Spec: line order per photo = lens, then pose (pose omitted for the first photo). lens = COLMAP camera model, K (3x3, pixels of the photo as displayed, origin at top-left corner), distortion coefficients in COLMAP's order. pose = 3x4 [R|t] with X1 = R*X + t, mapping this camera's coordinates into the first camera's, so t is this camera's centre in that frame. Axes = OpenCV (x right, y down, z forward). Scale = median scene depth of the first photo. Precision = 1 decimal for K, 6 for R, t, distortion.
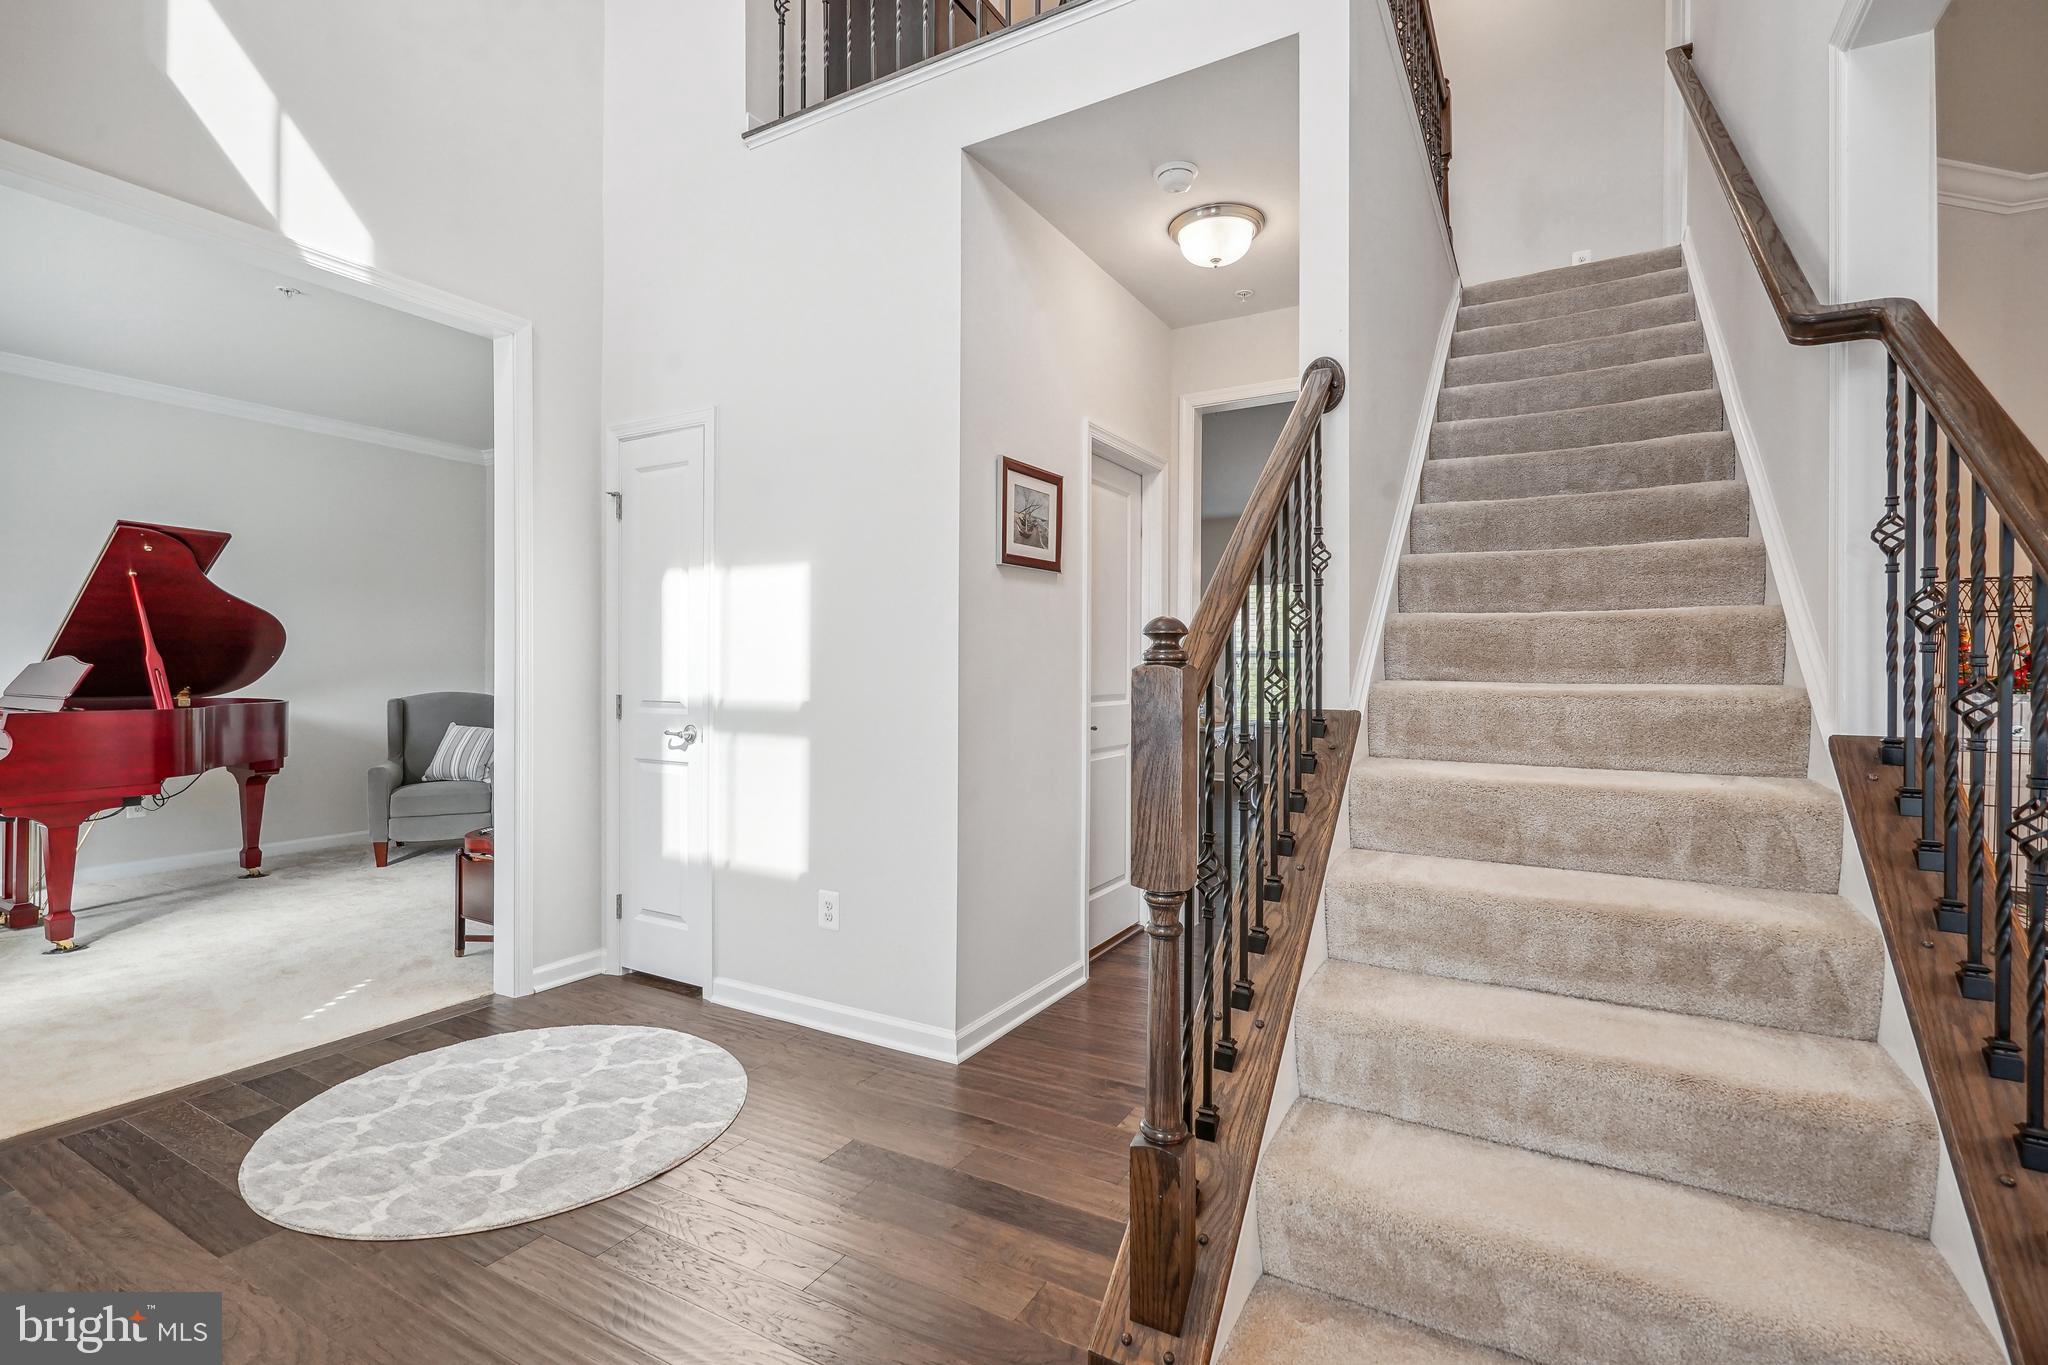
lens RADIAL K [[954.0, 0, 1001.7], [0, 954.0, 680.0], [0, 0, 1]] dist [-0.001931, 0.005589]
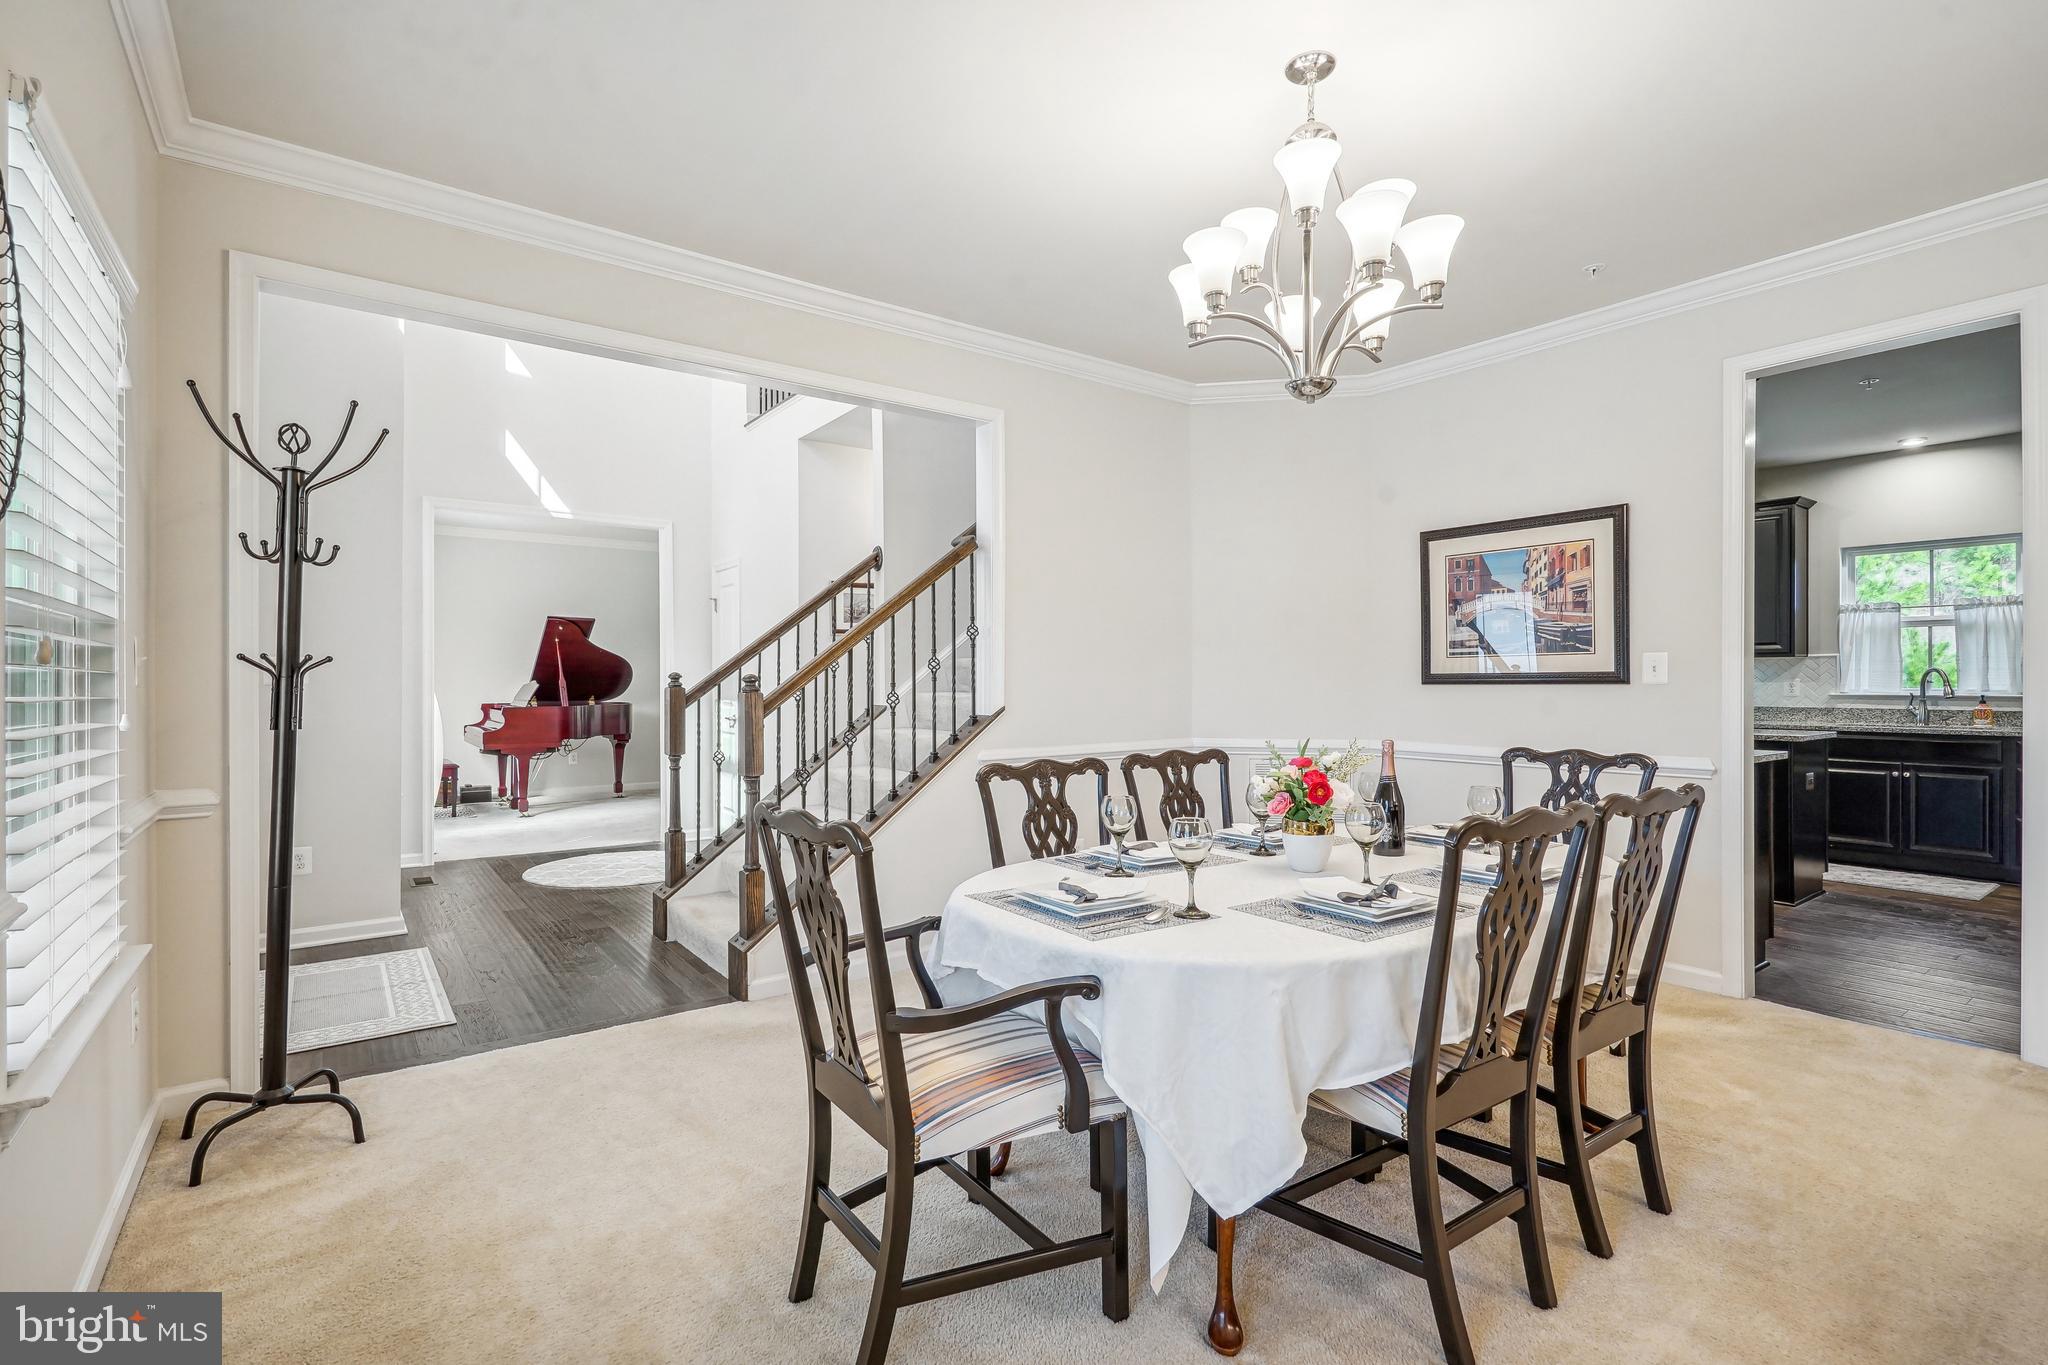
lens RADIAL K [[954.0, 0, 1019.0], [0, 954.0, 683.2], [0, 0, 1]] dist [-0.001931, 0.005589]
pose [[0.920561, -0.011343, -0.390435, 0.773205], [0.007705, 0.999911, -0.010882, 0.009706], [0.390524, 0.007009, 0.920566, -0.478028]]
